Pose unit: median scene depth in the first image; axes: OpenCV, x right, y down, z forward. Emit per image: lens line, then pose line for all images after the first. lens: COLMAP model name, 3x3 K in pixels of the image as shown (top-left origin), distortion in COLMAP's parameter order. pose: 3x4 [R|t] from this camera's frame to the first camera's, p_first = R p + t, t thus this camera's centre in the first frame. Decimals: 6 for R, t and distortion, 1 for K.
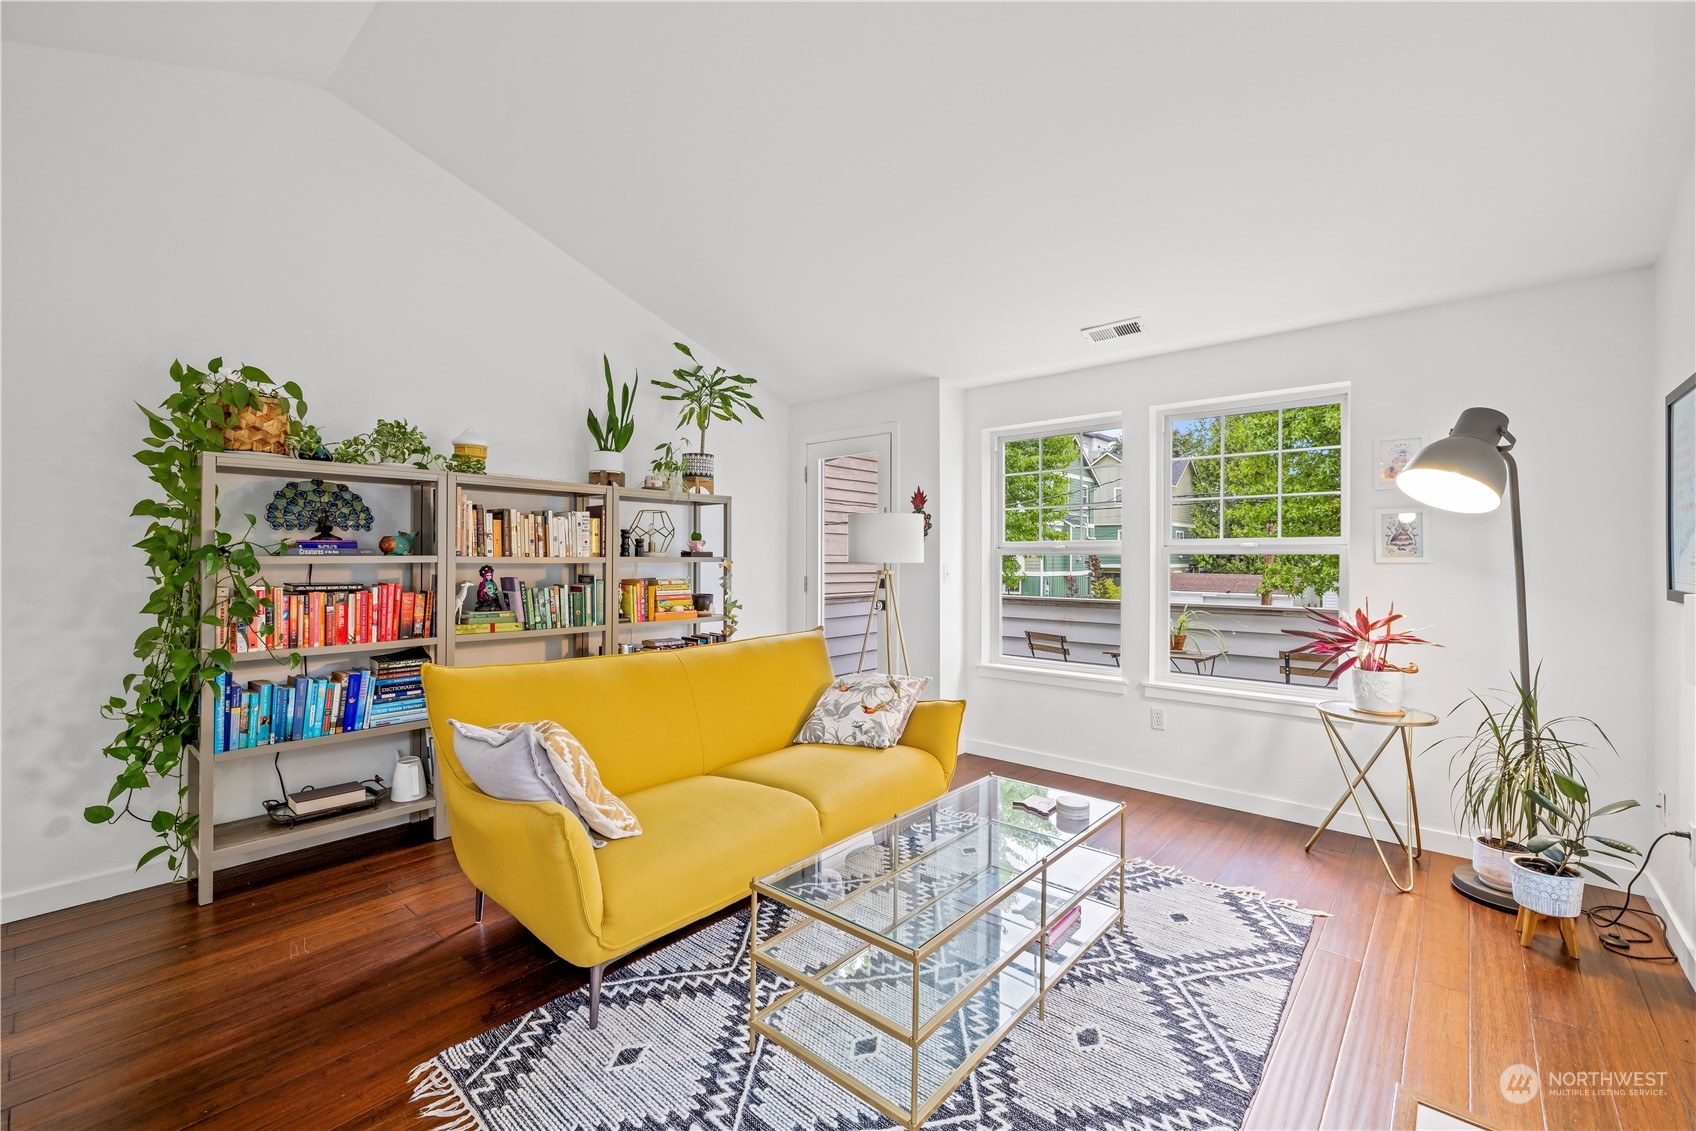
lens RADIAL K [[720.6, 0, 847.8], [0, 720.6, 556.5], [0, 0, 1]] dist [0.000076, 0.000224]
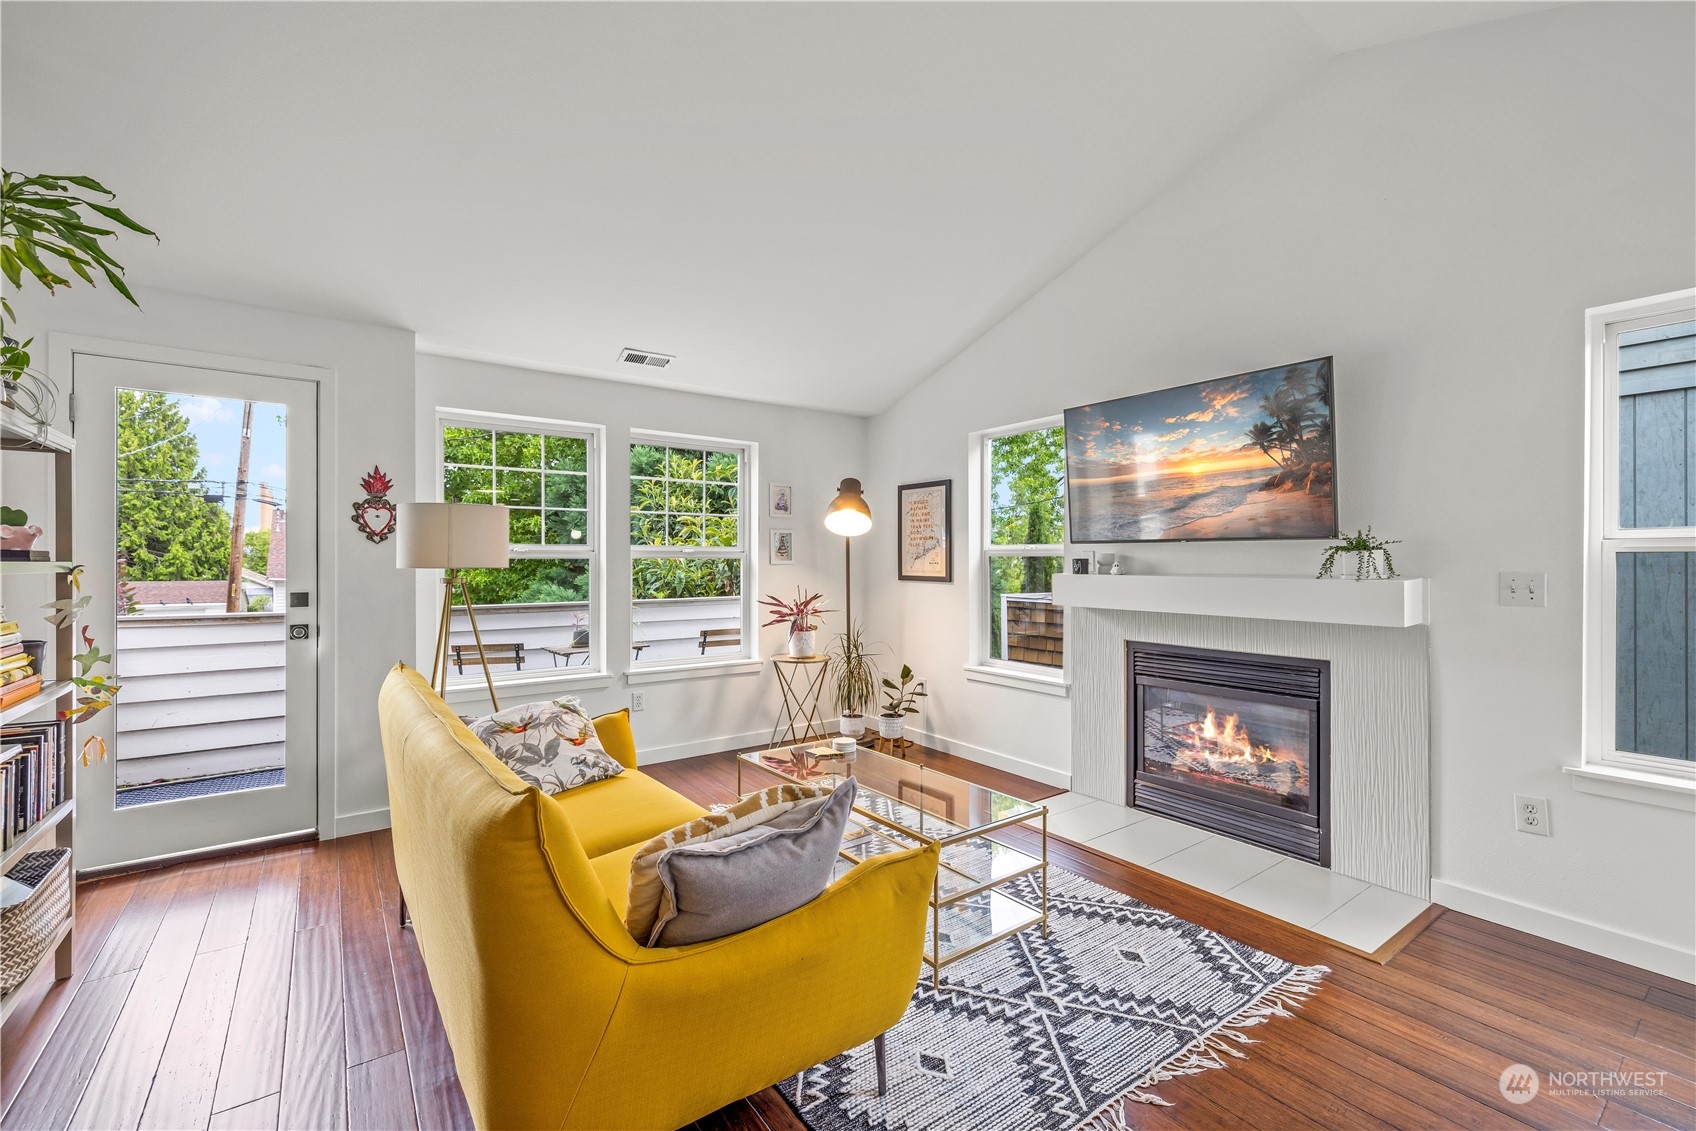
lens RADIAL K [[720.6, 0, 847.8], [0, 720.6, 556.5], [0, 0, 1]] dist [0.000076, 0.000224]
pose [[0.211312, 0.004054, 0.977410, -0.634830], [-0.001491, 0.999992, -0.003825, -0.001996], [-0.977418, -0.000649, 0.211316, 0.439576]]
